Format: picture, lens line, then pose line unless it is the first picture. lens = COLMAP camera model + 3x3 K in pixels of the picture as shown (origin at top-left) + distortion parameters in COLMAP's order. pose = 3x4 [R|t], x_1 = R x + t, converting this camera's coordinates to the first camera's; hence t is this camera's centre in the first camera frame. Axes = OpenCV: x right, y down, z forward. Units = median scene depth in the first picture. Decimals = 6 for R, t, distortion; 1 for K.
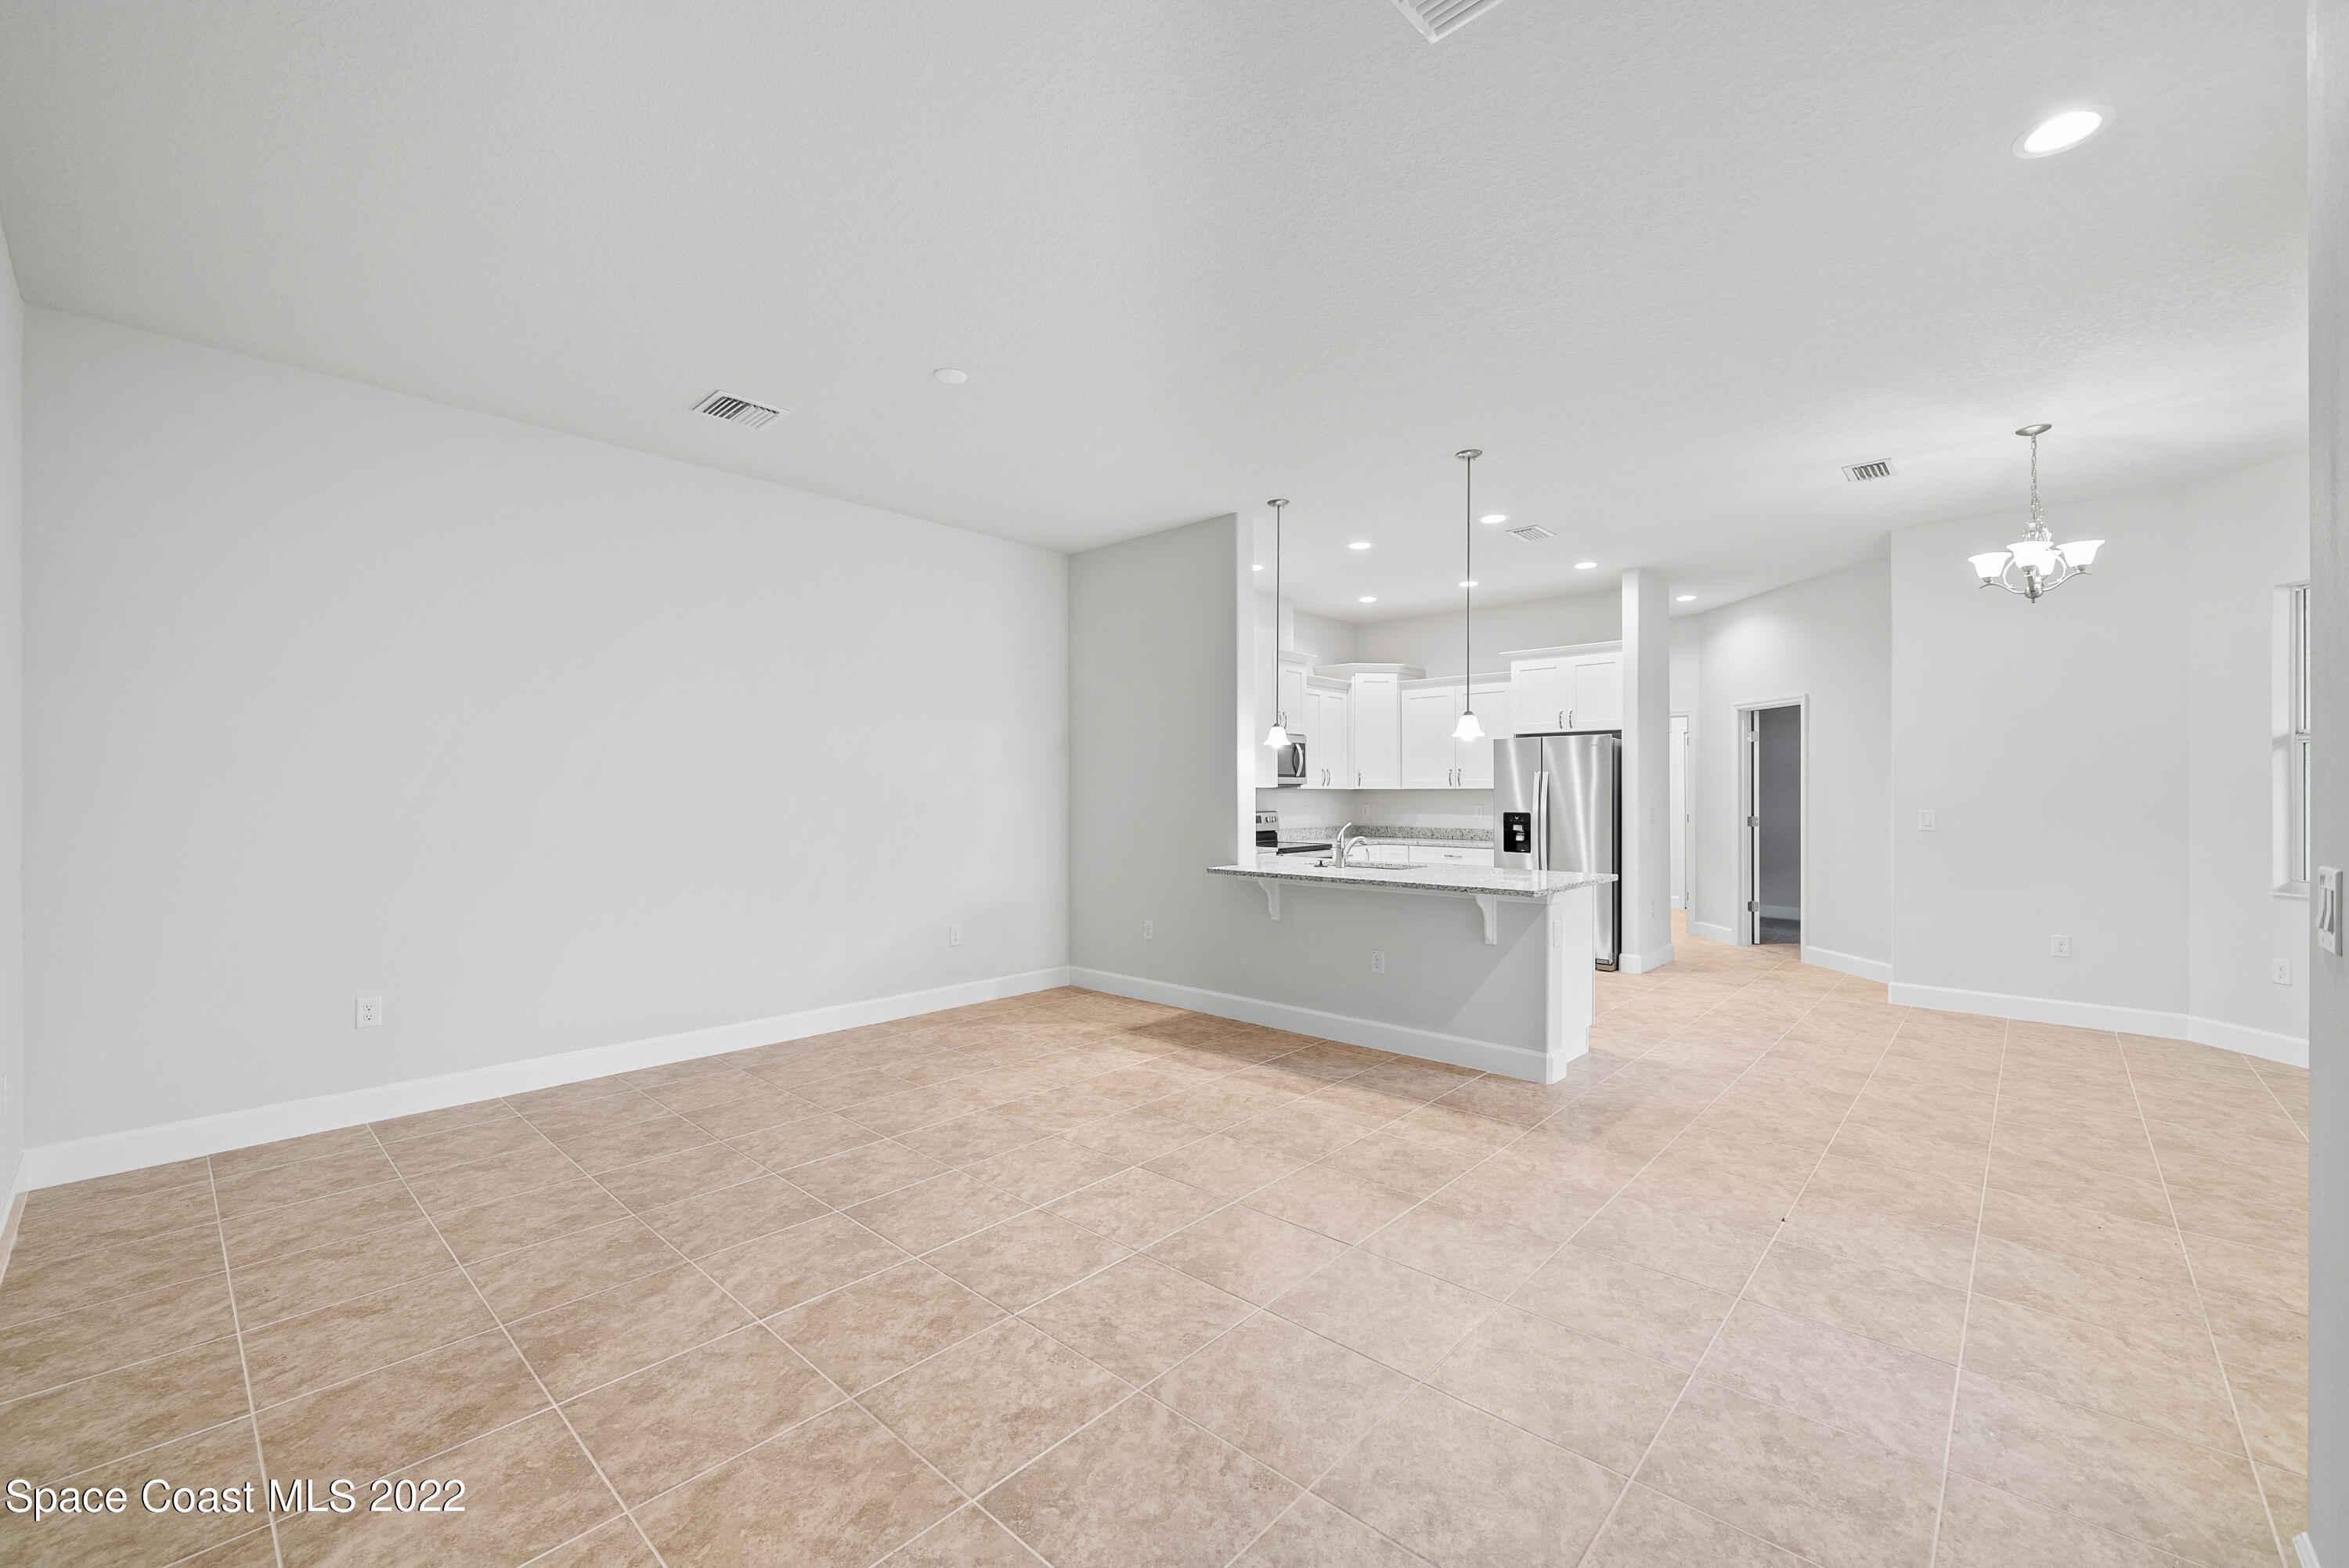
lens RADIAL K [[940.1, 0, 1175.2], [0, 940.1, 789.9], [0, 0, 1]] dist [-0.008421, -0.000094]
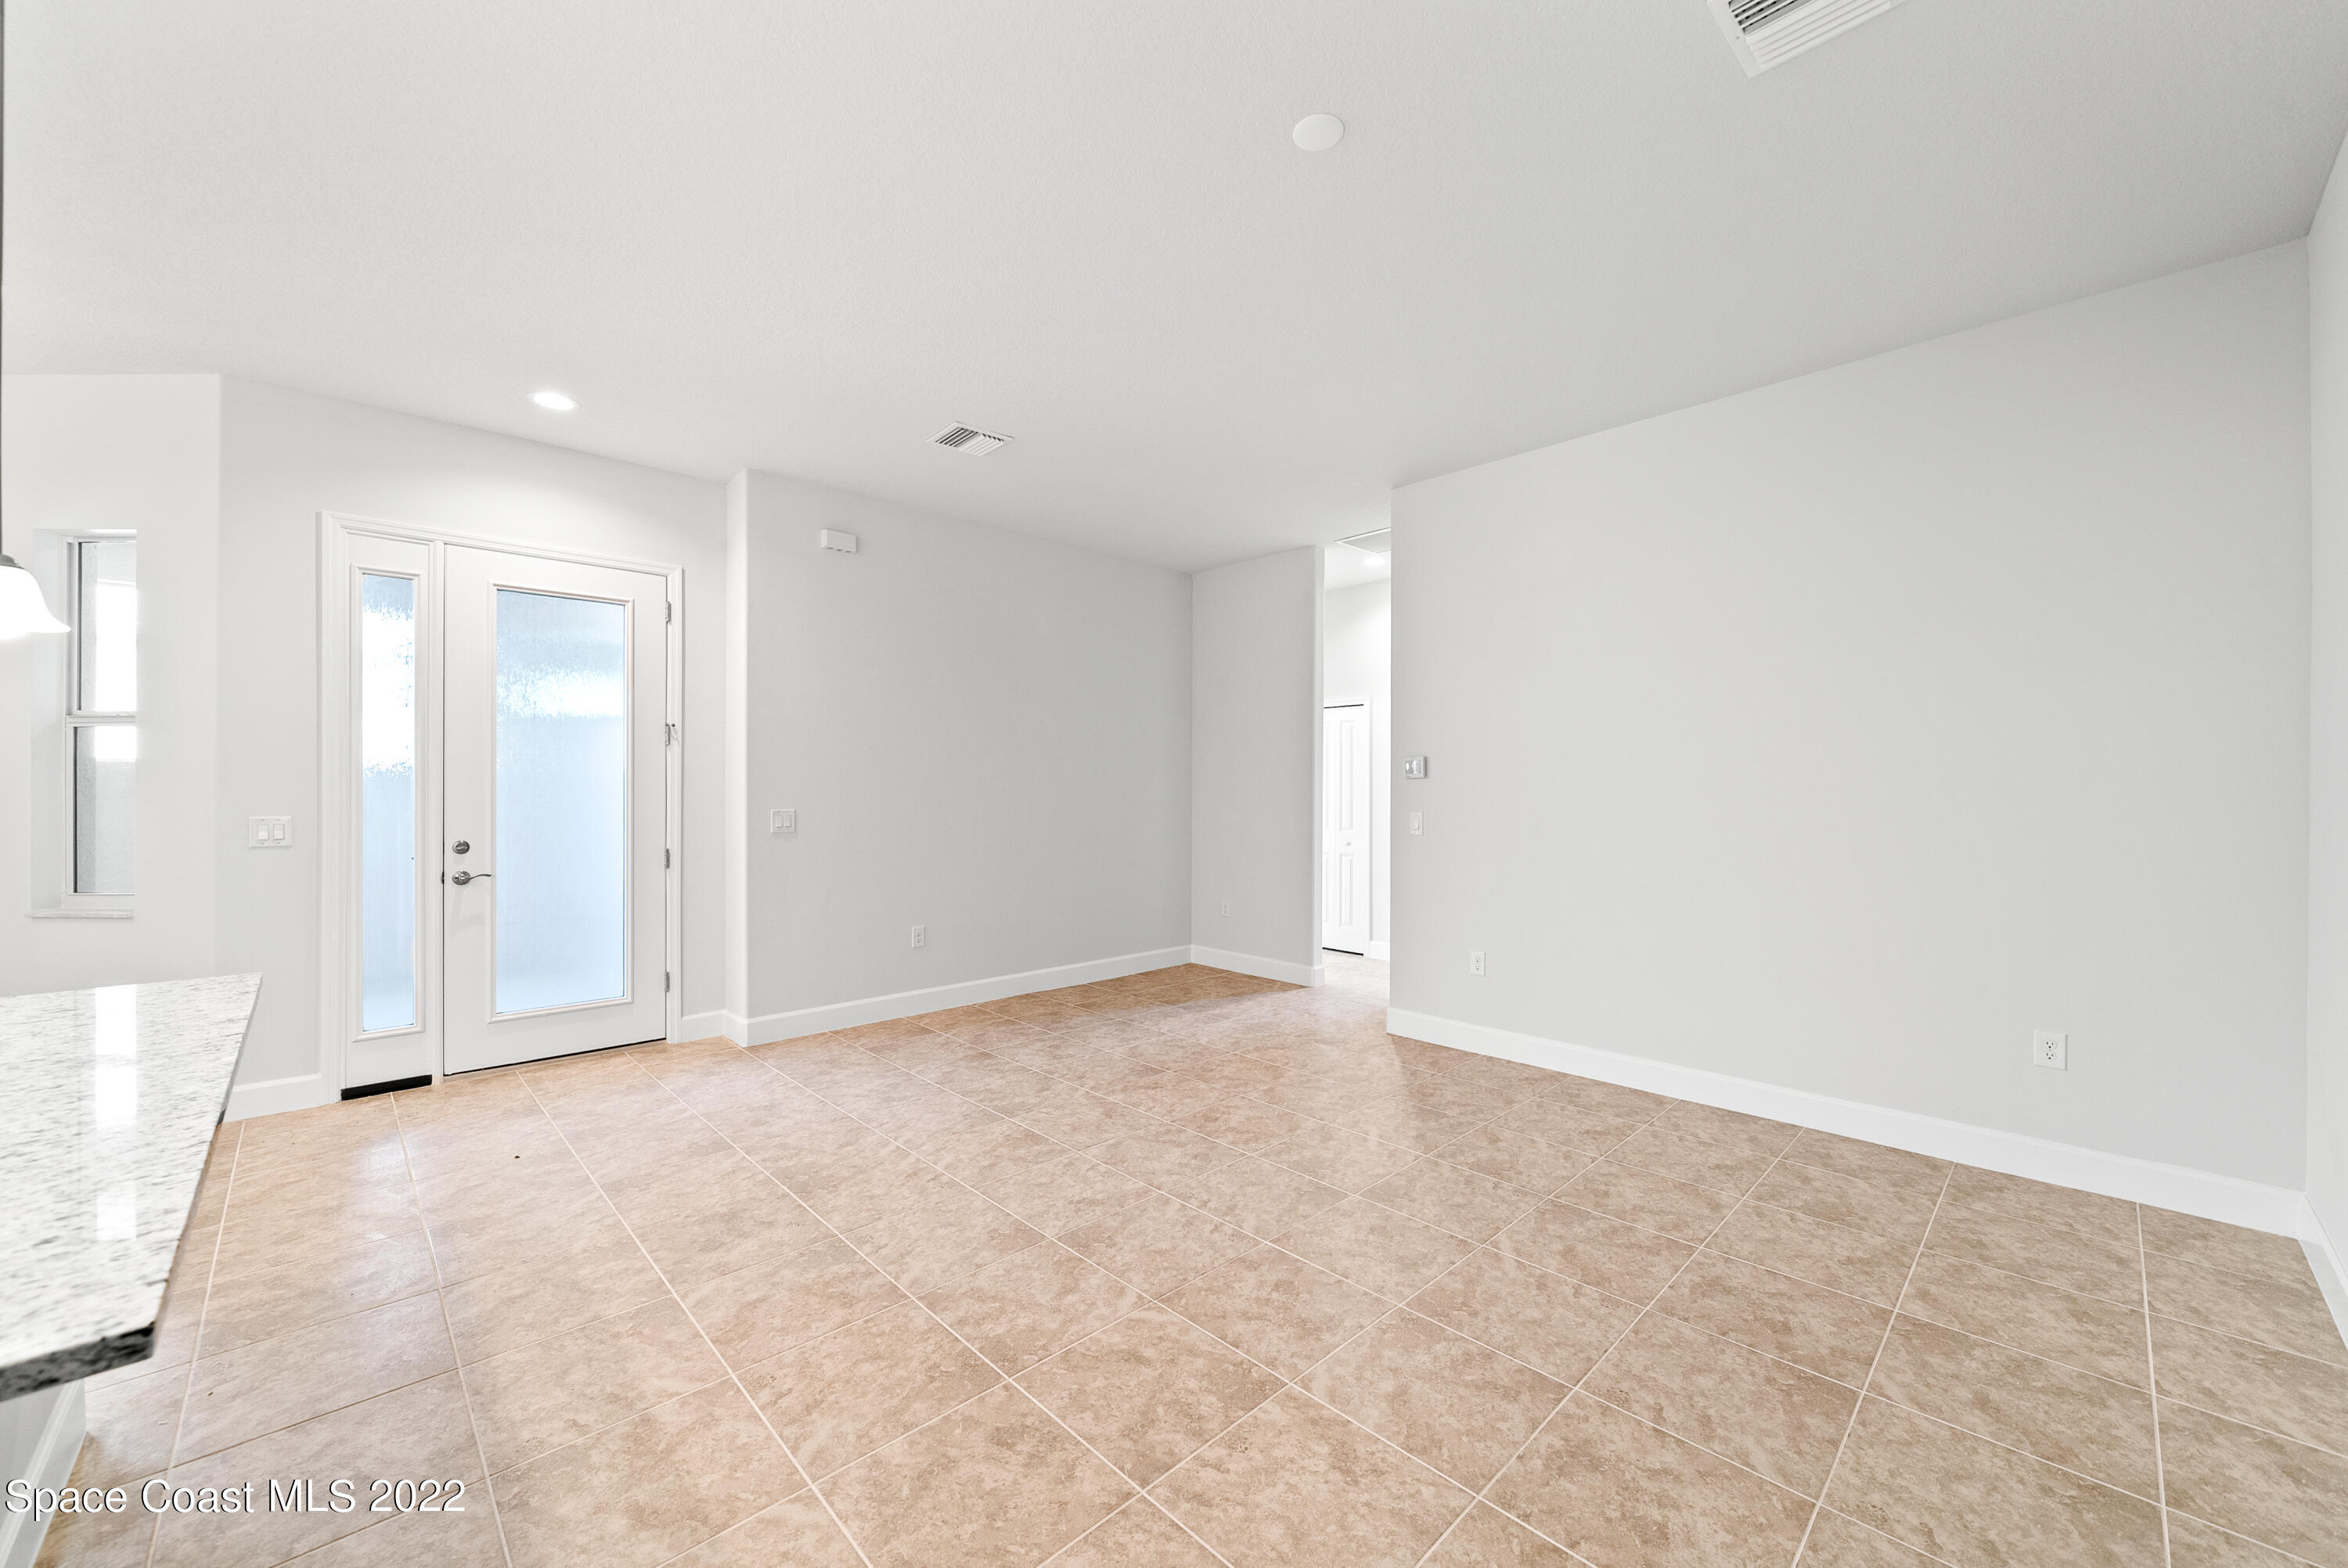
lens RADIAL K [[888.8, 0, 1172.3], [0, 888.8, 788.4], [0, 0, 1]] dist [-0.010208, 0.000009]
pose [[-0.997806, -0.002116, 0.066173, -0.217160], [-0.002375, 0.999990, -0.003831, 0.006428], [-0.066164, -0.003979, -0.997801, 1.928352]]
